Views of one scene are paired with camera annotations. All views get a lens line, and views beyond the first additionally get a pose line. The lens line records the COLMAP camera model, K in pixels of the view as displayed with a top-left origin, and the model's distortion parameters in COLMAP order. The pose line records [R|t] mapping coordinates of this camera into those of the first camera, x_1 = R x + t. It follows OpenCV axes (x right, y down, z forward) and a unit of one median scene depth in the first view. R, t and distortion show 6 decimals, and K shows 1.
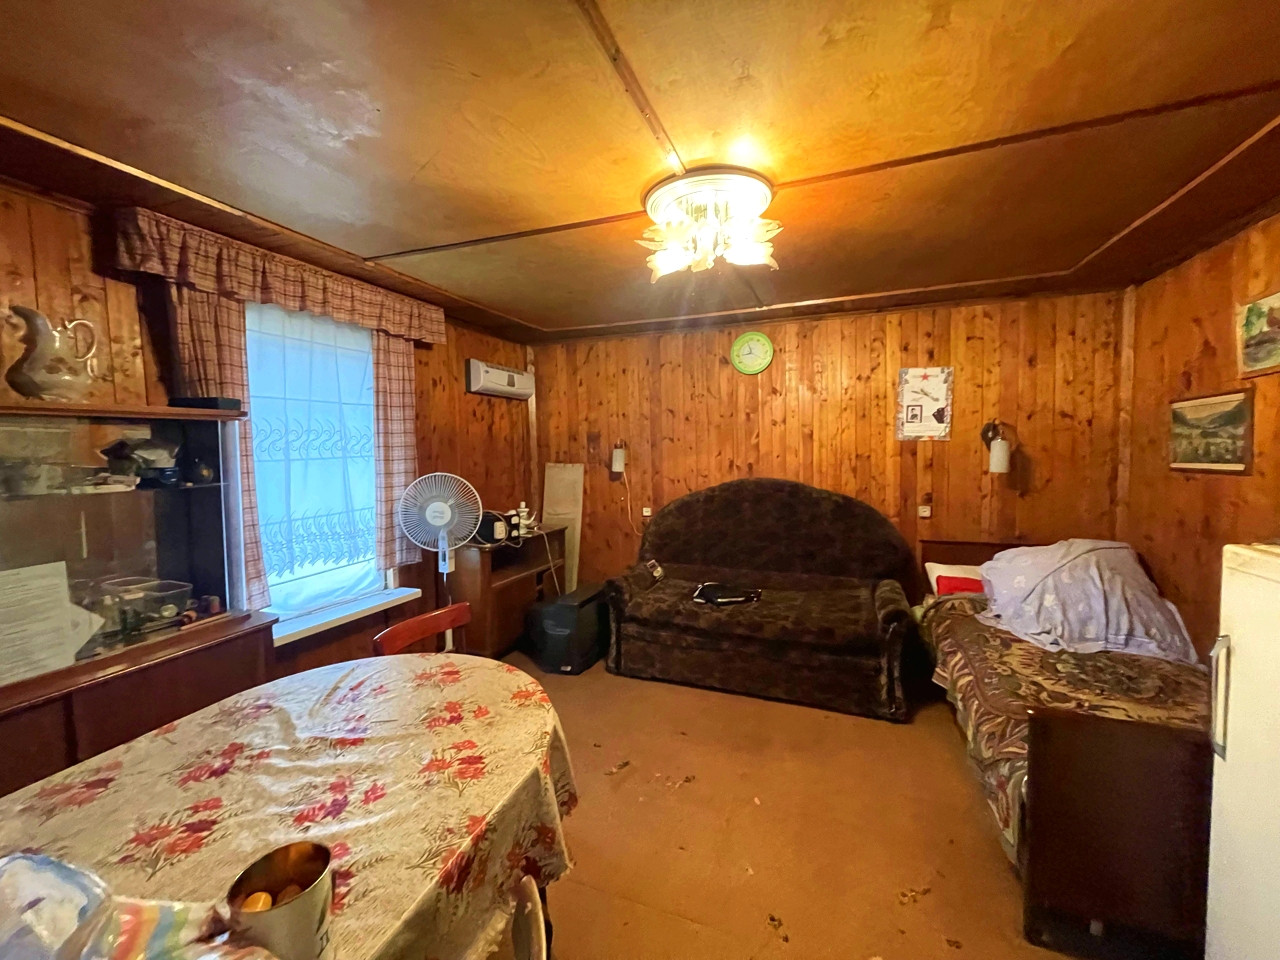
lens RADIAL K [[519.8, 0, 635.3], [0, 519.8, 469.7], [0, 0, 1]] dist [0.002611, 0.000377]
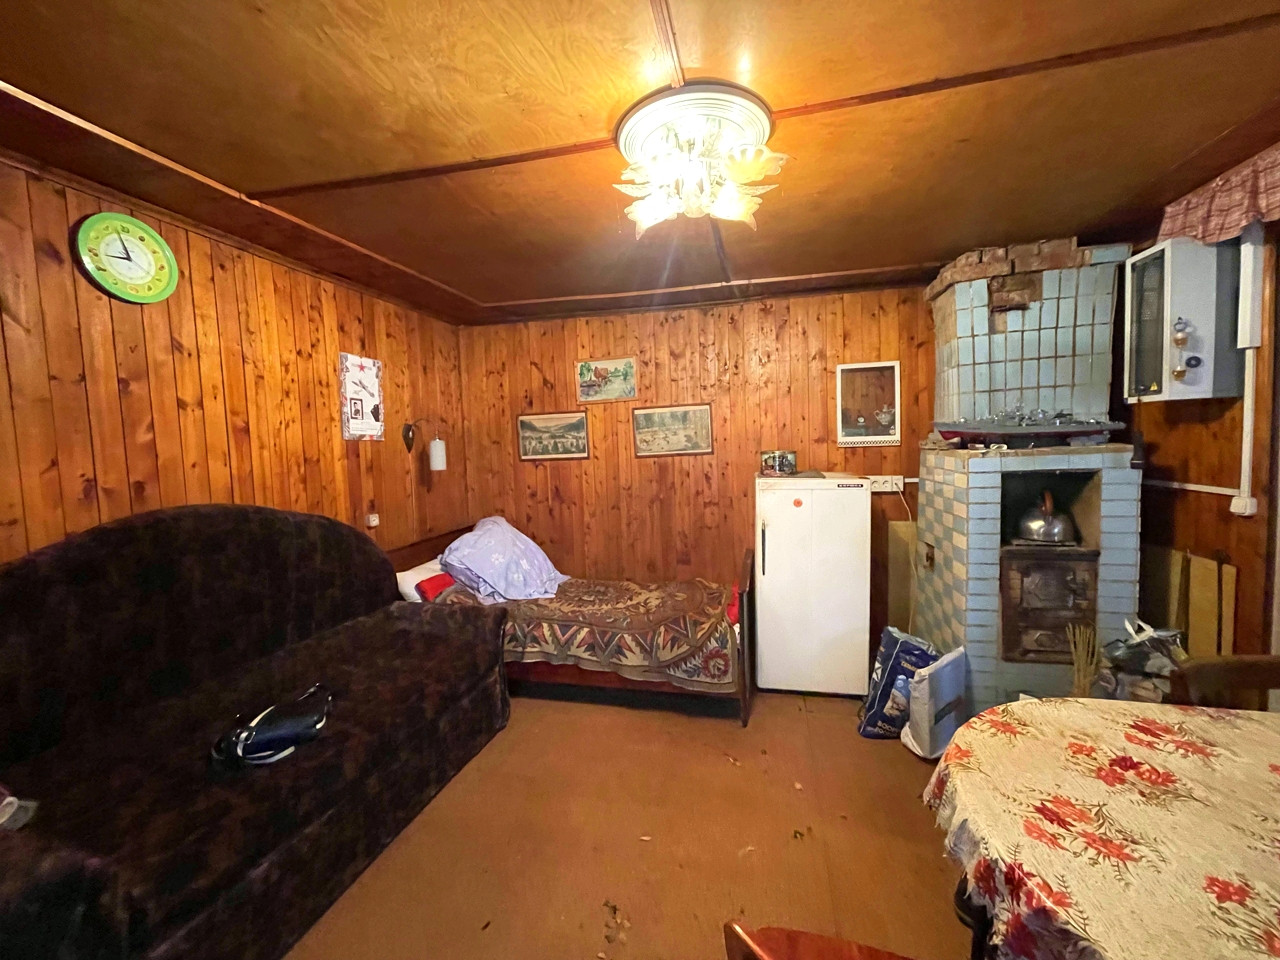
lens RADIAL K [[519.8, 0, 635.3], [0, 519.8, 469.7], [0, 0, 1]] dist [0.002611, 0.000377]
pose [[-0.132541, -0.036150, 0.990518, -0.376518], [0.070064, 0.996493, 0.045743, -0.014915], [-0.988698, 0.075462, -0.129543, 0.671784]]
